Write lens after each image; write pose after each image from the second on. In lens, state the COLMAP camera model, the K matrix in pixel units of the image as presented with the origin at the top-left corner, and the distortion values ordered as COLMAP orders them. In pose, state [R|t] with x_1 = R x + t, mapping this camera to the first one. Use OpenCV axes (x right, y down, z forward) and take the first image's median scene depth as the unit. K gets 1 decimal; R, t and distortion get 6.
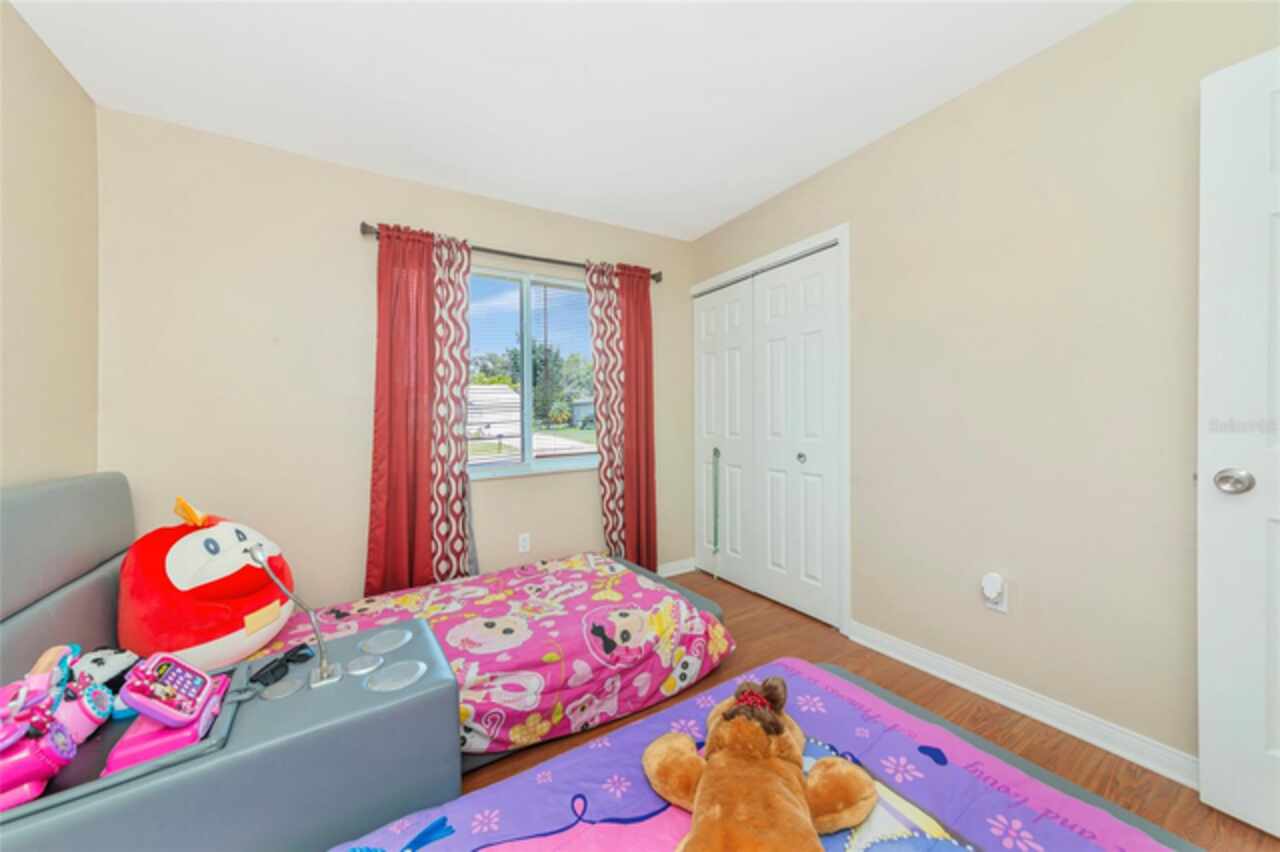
lens RADIAL K [[453.5, 0, 632.5], [0, 453.5, 416.5], [0, 0, 1]] dist [0.000642, -0.000092]
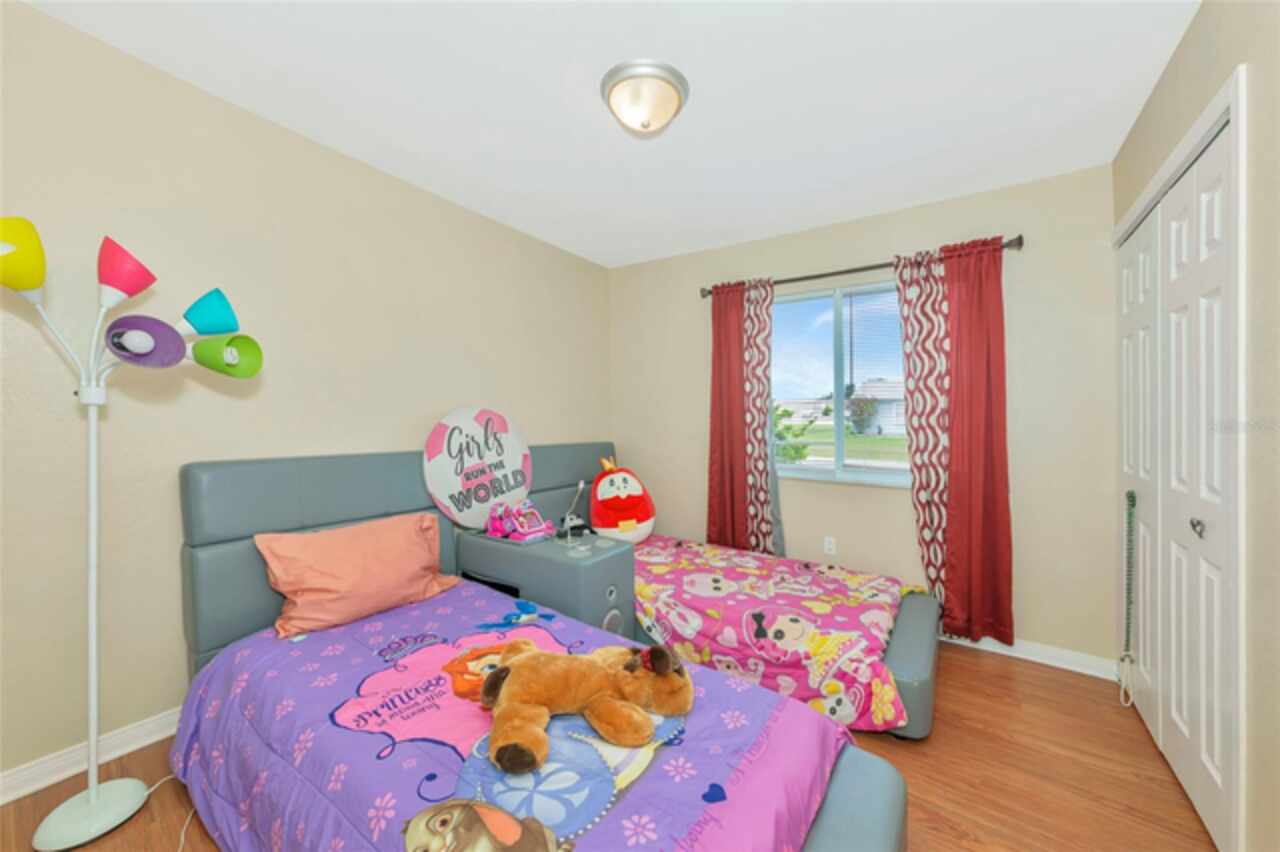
lens RADIAL K [[461.0, 0, 632.5], [0, 461.0, 421.1], [0, 0, 1]] dist [0.000126, 0.000237]
pose [[0.389103, 0.045545, -0.920068, 0.686032], [-0.024433, 0.998936, 0.039116, -0.049477], [0.920870, 0.007260, 0.389802, 0.200044]]
